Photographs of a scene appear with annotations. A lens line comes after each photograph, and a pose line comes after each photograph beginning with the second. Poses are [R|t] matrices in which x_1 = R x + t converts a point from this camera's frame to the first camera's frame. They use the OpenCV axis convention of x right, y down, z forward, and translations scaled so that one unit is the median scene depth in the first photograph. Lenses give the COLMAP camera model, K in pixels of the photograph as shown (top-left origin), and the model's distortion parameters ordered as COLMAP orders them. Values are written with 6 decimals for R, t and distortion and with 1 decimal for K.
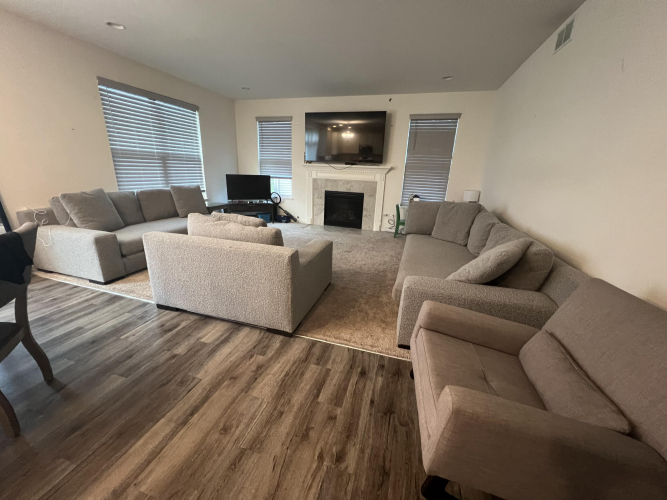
lens RADIAL K [[263.7, 0, 331.8], [0, 263.7, 251.7], [0, 0, 1]] dist [0.001046, -0.000789]
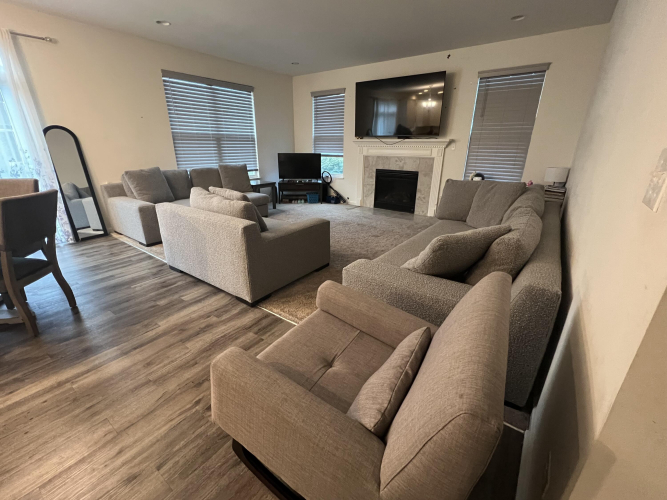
lens RADIAL K [[288.6, 0, 331.9], [0, 288.6, 251.8], [0, 0, 1]] dist [0.003170, -0.001237]
pose [[0.943010, 0.086932, -0.321208, 0.248401], [-0.072617, 0.995769, 0.056305, 0.008165], [0.324744, -0.029771, 0.945333, 0.011256]]
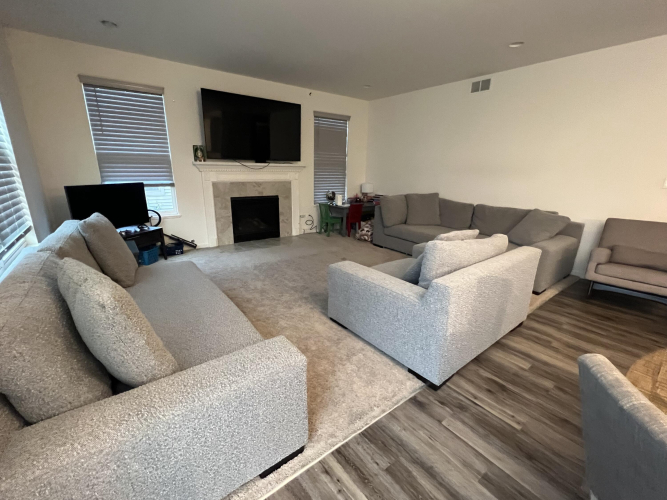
lens RADIAL K [[288.6, 0, 331.2], [0, 288.6, 253.1], [0, 0, 1]] dist [0.003170, -0.001237]
pose [[0.586461, -0.257259, 0.768037, -0.754158], [0.249262, 0.959526, 0.131066, -0.167679], [-0.770670, 0.114577, 0.626849, 0.409719]]
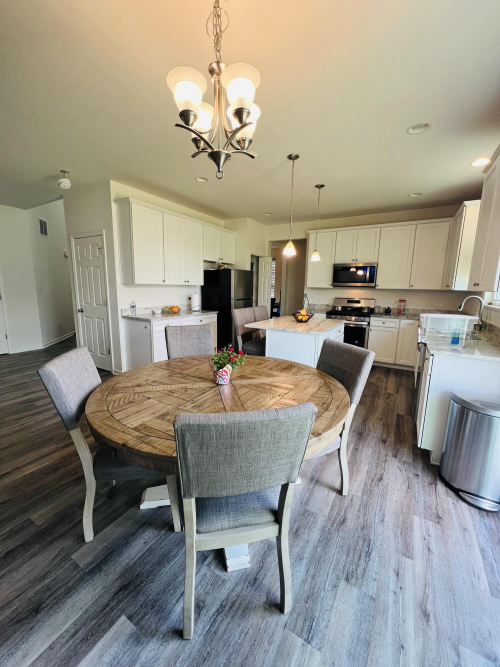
lens RADIAL K [[263.7, 0, 250.2], [0, 263.7, 332.5], [0, 0, 1]] dist [0.001046, -0.000789]
pose [[-0.969266, -0.096438, 0.226325, -0.663221], [0.018432, 0.888913, 0.457705, -0.202899], [-0.245324, 0.447810, -0.859816, 0.518458]]
